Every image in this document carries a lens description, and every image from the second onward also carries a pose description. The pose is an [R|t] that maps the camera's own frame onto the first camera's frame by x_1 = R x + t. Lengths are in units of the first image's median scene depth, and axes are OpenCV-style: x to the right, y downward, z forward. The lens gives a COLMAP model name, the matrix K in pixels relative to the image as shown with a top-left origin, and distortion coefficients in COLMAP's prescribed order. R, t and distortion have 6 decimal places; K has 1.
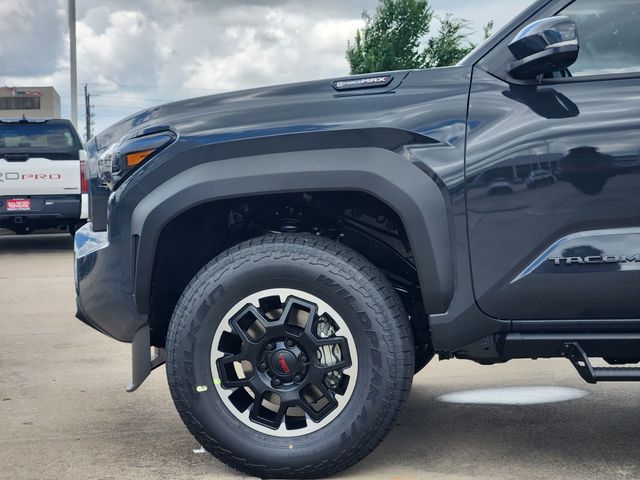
lens RADIAL K [[1250.9, 0, 320.0], [0, 1250.9, 240.0], [0, 0, 1]] dist [-0.568347, 6.412497]
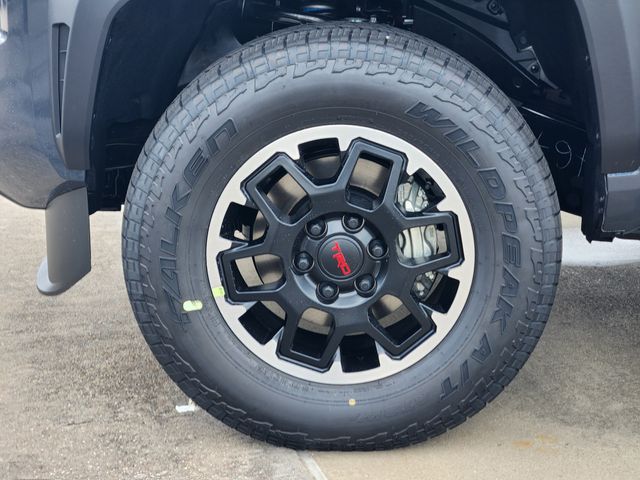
lens RADIAL K [[1250.9, 0, 320.0], [0, 1250.9, 240.0], [0, 0, 1]] dist [-0.568347, 6.412497]
pose [[0.989553, -0.020603, 0.142693, -0.118220], [-0.008979, 0.979007, 0.203629, -0.022971], [-0.143893, -0.202783, 0.968594, 0.460298]]
